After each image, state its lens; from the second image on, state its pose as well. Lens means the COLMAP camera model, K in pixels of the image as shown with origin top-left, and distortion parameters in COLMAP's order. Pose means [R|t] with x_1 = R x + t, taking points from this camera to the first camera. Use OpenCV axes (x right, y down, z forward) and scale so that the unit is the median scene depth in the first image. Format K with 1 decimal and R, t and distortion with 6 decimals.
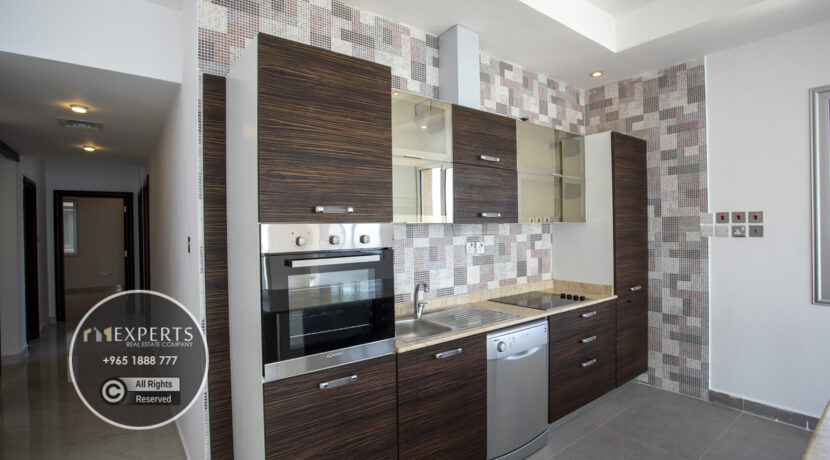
lens RADIAL K [[404.5, 0, 420.4], [0, 404.5, 226.8], [0, 0, 1]] dist [-0.040773, 0.001455]
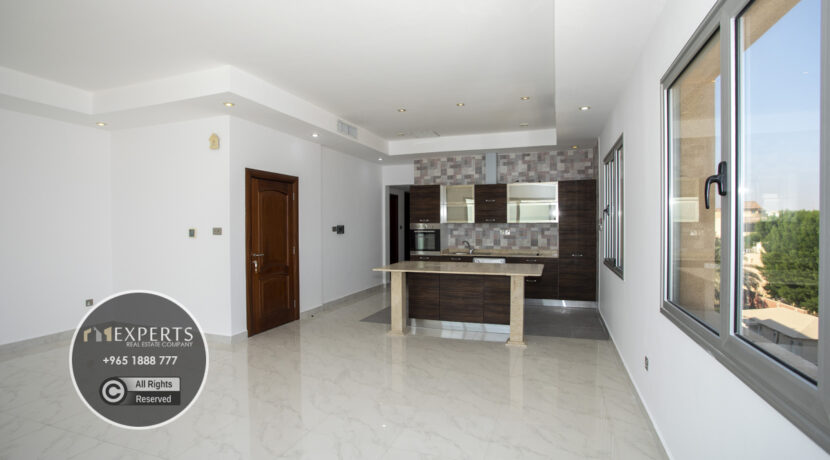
lens RADIAL K [[404.5, 0, 419.5], [0, 404.5, 228.3], [0, 0, 1]] dist [-0.040773, 0.001455]
pose [[0.541172, 0.021072, -0.840648, 1.876461], [0.001294, 0.999664, 0.025891, -0.037846], [0.840911, -0.015099, 0.540963, -0.796467]]
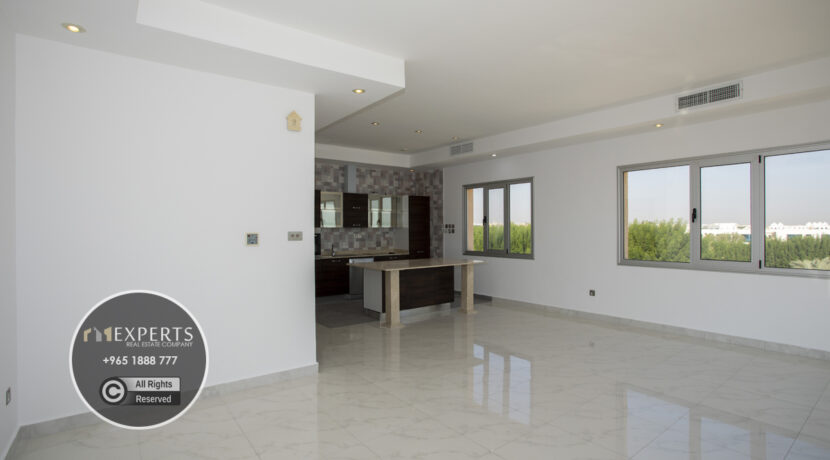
lens RADIAL K [[404.5, 0, 418.9], [0, 404.5, 225.9], [0, 0, 1]] dist [-0.040773, 0.001455]
pose [[0.999935, 0.011288, -0.001327, 0.549718], [-0.011288, 0.999936, -0.000086, -0.022520], [0.001326, 0.000101, 0.999999, -1.826093]]
